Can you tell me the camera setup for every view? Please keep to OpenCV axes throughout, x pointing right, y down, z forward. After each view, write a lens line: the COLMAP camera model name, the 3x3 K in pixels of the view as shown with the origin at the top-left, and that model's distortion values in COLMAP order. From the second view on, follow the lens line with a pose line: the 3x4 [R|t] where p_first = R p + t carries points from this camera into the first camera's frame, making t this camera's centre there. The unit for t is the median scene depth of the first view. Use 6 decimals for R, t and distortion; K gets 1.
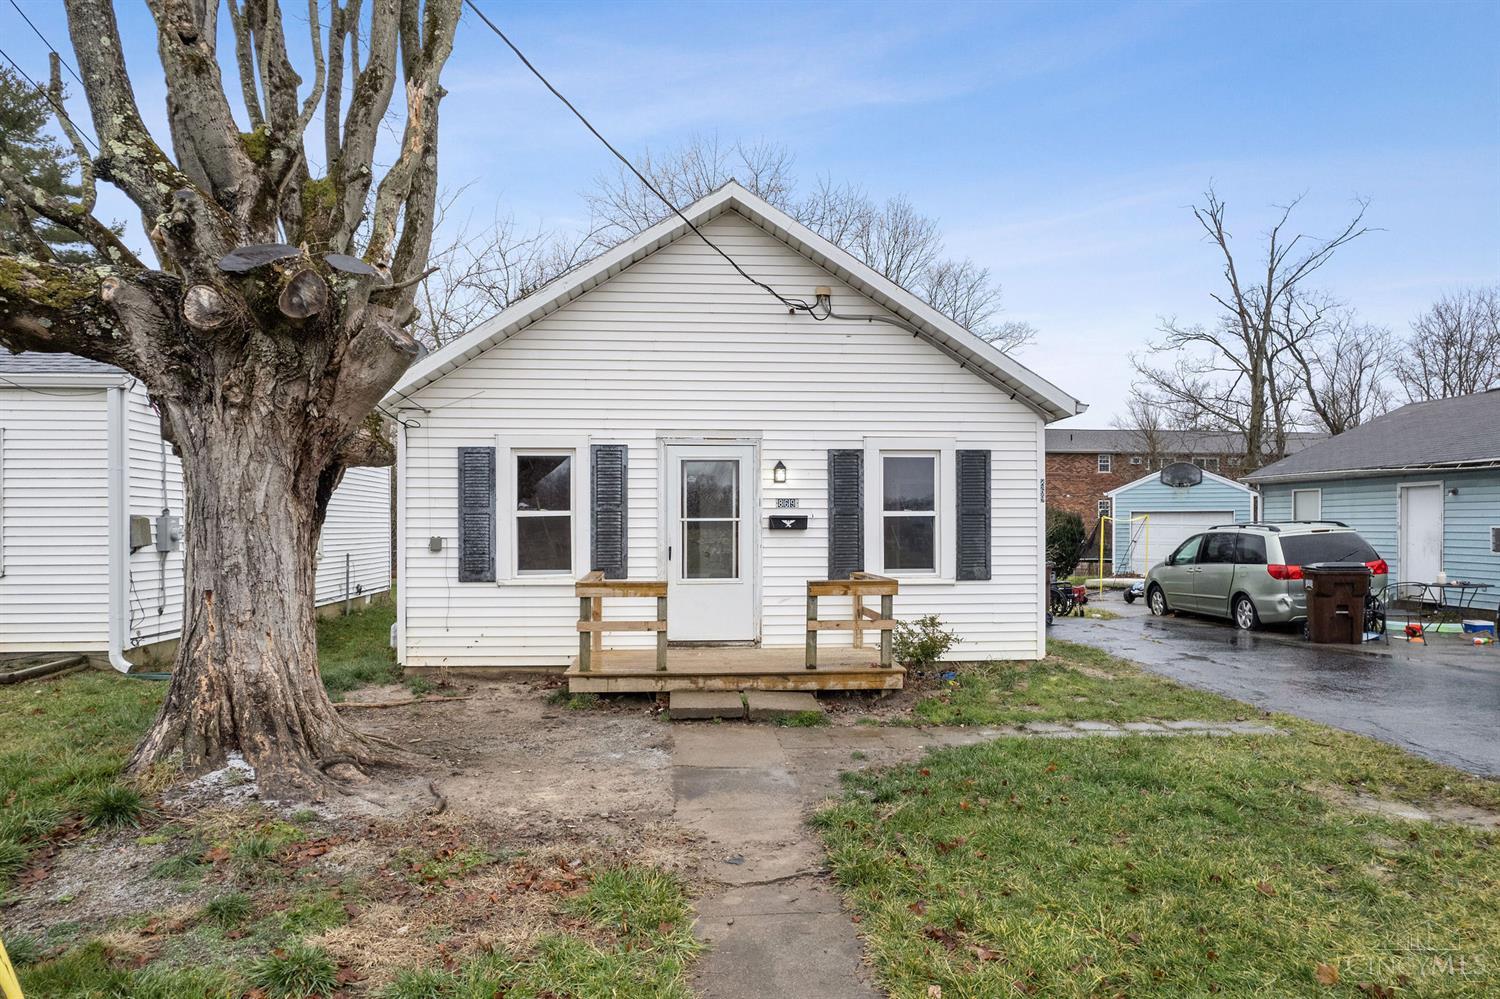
lens RADIAL K [[950.9, 0, 750.4], [0, 950.9, 505.7], [0, 0, 1]] dist [-0.006290, 0.001628]
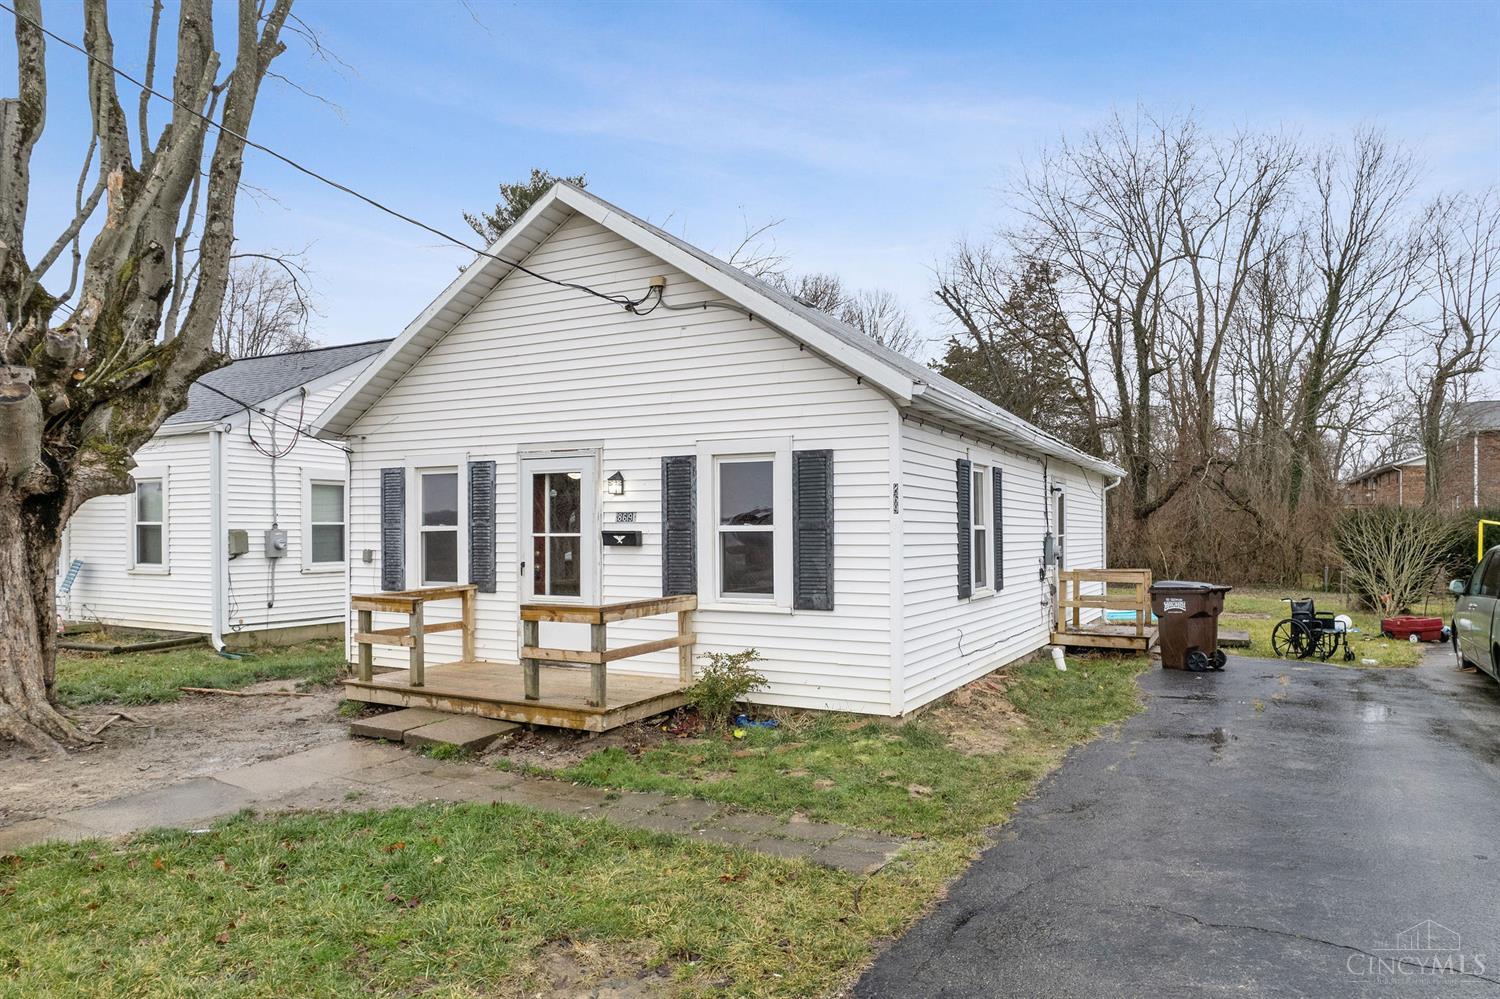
lens RADIAL K [[950.9, 0, 760.1], [0, 950.9, 502.3], [0, 0, 1]] dist [-0.006290, 0.001628]
pose [[0.844963, -0.014195, -0.534637, 0.647722], [0.011538, 0.999899, -0.008312, -0.007851], [0.534700, 0.000855, 0.845041, 0.294249]]
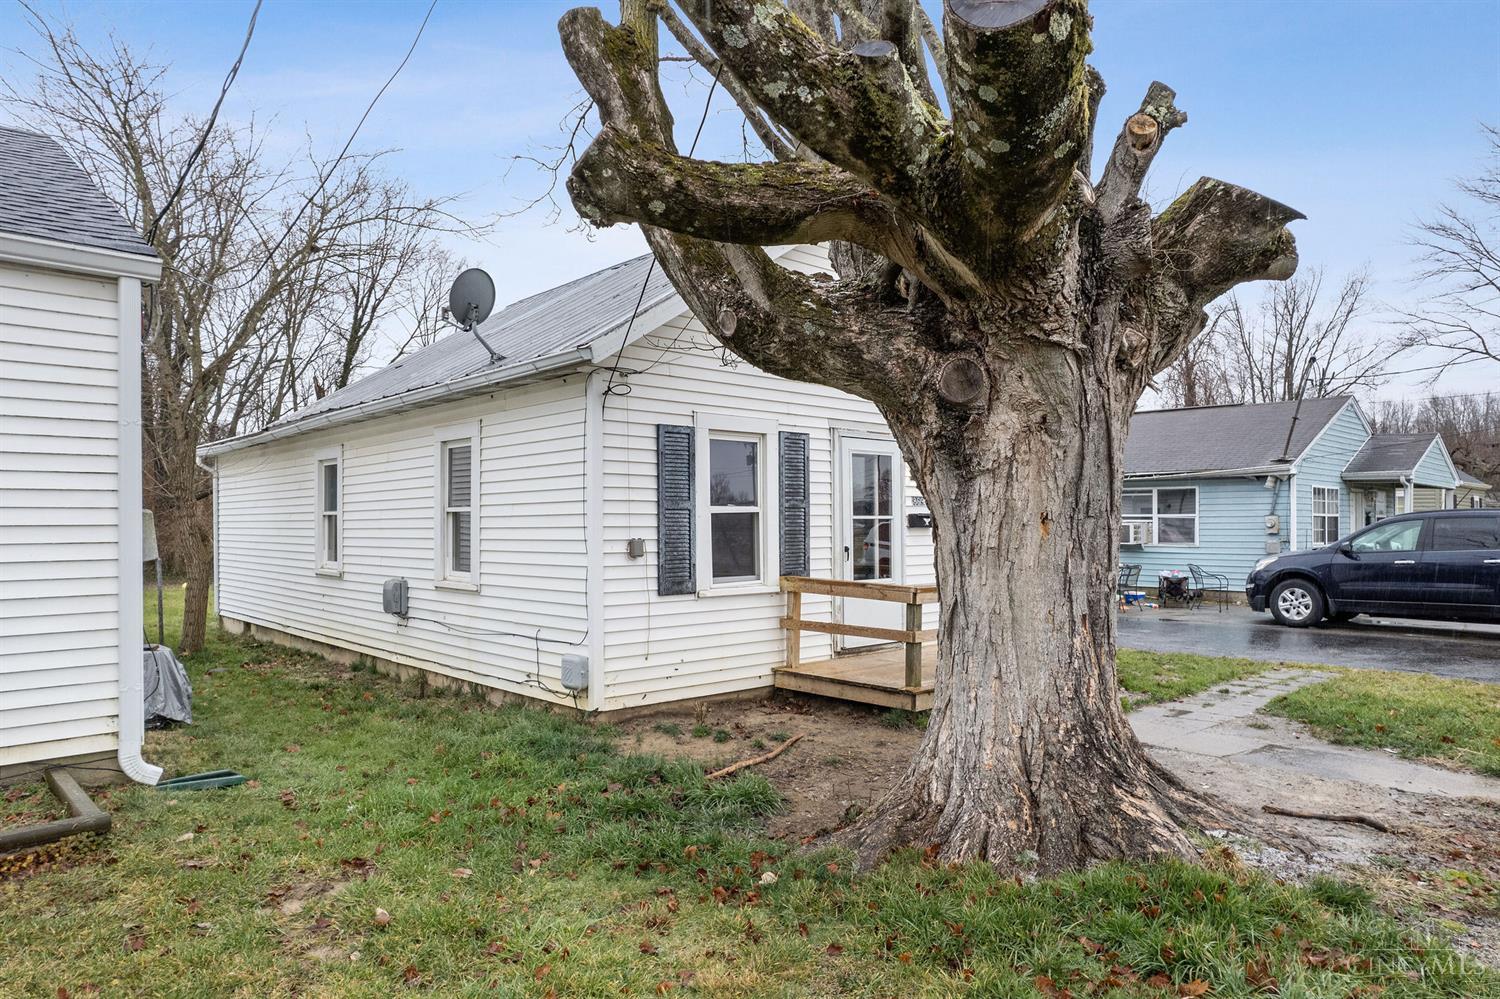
lens RADIAL K [[950.9, 0, 751.5], [0, 950.9, 500.8], [0, 0, 1]] dist [-0.006290, 0.001628]
pose [[0.789016, 0.016215, 0.614159, -0.716335], [-0.016295, 0.999852, -0.005464, 0.004780], [-0.614156, -0.005697, 0.789164, 0.328364]]
